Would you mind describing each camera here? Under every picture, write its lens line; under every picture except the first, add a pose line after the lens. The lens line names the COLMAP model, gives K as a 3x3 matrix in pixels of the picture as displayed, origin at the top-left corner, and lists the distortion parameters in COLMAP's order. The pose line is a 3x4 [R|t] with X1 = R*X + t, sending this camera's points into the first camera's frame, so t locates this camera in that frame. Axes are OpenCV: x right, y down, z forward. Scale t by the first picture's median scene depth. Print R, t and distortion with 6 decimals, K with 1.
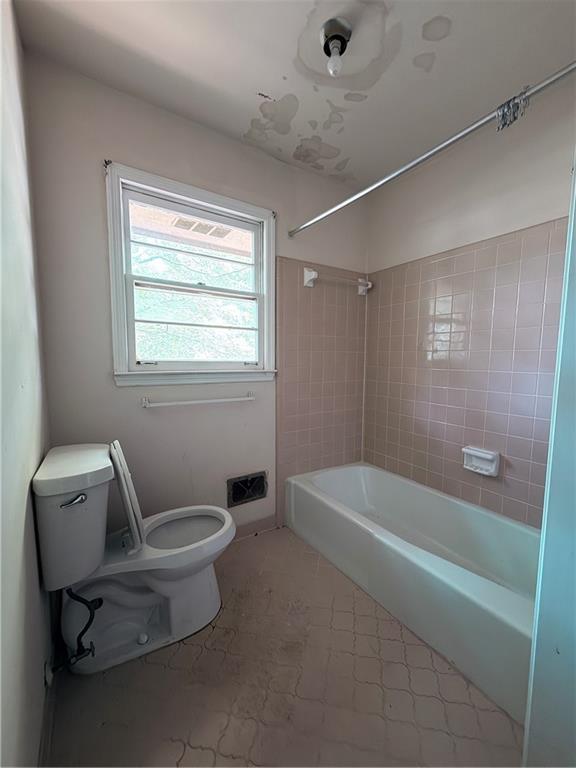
lens RADIAL K [[306.1, 0, 287.0], [0, 306.1, 387.7], [0, 0, 1]] dist [-0.000998, -0.000042]
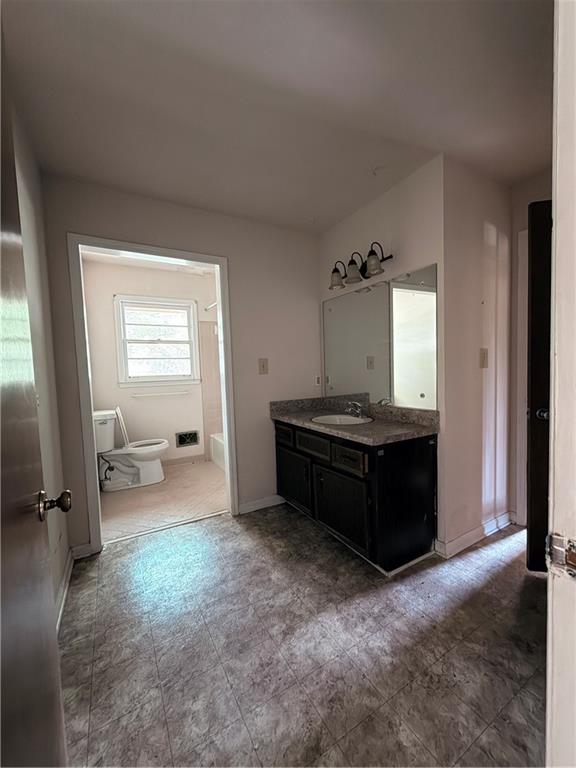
lens RADIAL K [[306.1, 0, 284.8], [0, 306.1, 386.1], [0, 0, 1]] dist [-0.000998, -0.000042]
pose [[0.996926, -0.032286, -0.071387, 0.675812], [0.030204, 0.999092, -0.030051, 0.072222], [0.072292, 0.027802, 0.996996, -0.969036]]
